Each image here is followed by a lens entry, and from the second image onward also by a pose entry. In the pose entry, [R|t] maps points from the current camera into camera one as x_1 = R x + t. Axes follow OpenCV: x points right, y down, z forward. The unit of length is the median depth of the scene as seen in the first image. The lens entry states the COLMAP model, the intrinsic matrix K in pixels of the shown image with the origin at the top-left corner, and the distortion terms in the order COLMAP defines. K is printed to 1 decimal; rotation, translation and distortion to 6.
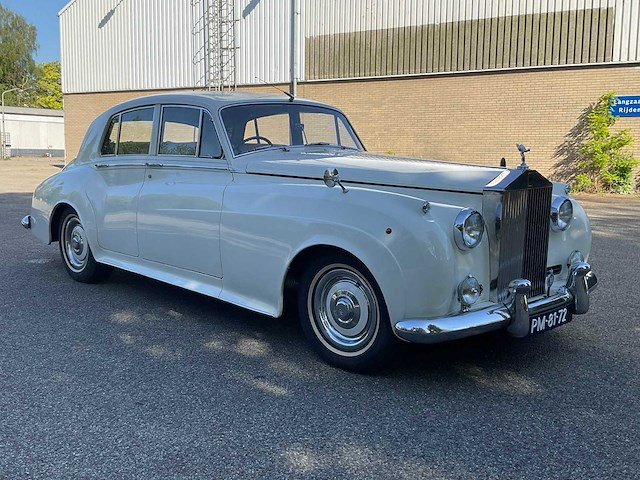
lens RADIAL K [[647.1, 0, 322.5], [0, 647.1, 235.8], [0, 0, 1]] dist [0.117875, -0.247367]
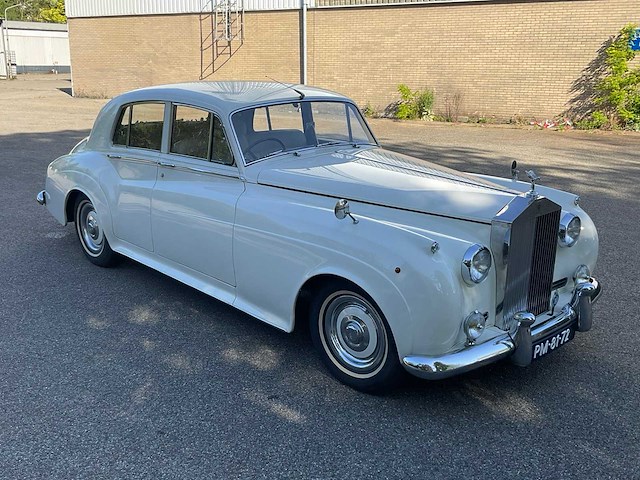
lens RADIAL K [[647.1, 0, 322.5], [0, 647.1, 235.8], [0, 0, 1]] dist [0.117875, -0.247367]
pose [[0.999877, 0.002667, -0.015440, -0.001137], [-0.000752, 0.992439, 0.122739, -0.164040], [0.015651, -0.122713, 0.992319, -0.012694]]
